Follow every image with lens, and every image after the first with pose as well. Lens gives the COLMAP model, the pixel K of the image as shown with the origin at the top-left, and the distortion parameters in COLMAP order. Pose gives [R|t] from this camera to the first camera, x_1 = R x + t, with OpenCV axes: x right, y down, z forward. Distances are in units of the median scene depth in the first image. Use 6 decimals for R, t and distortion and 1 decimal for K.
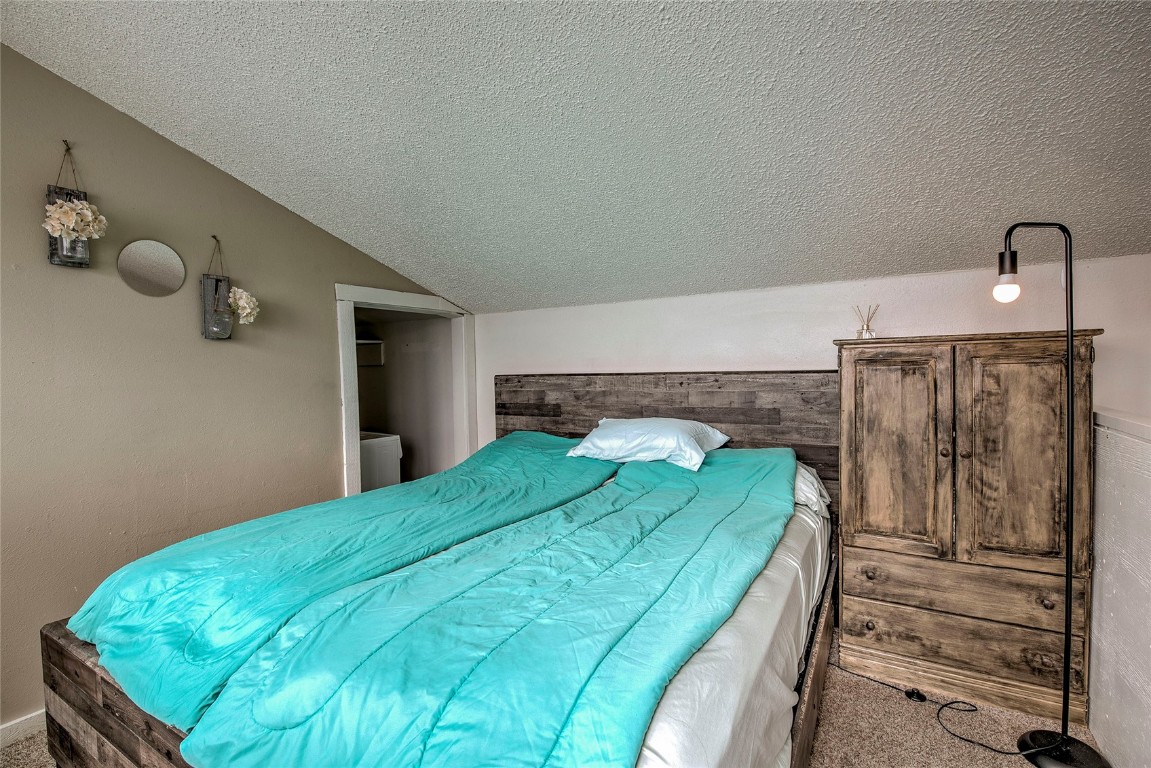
lens RADIAL K [[512.7, 0, 575.5], [0, 512.7, 384.0], [0, 0, 1]] dist [0.001210, -0.000097]
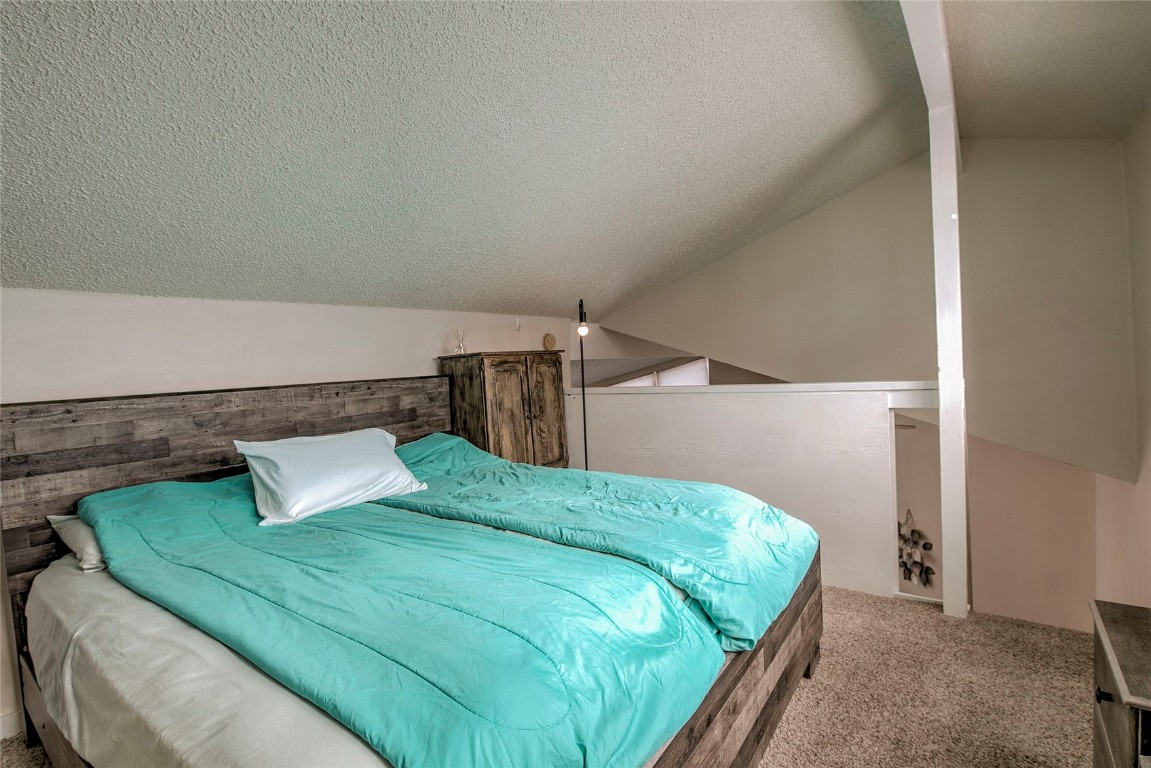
lens RADIAL K [[512.7, 0, 575.5], [0, 512.7, 384.0], [0, 0, 1]] dist [0.001210, -0.000097]
pose [[0.144290, -0.029866, 0.989085, -0.734791], [0.083004, 0.996387, 0.017977, 0.001177], [-0.986048, 0.079504, 0.146248, 0.419019]]
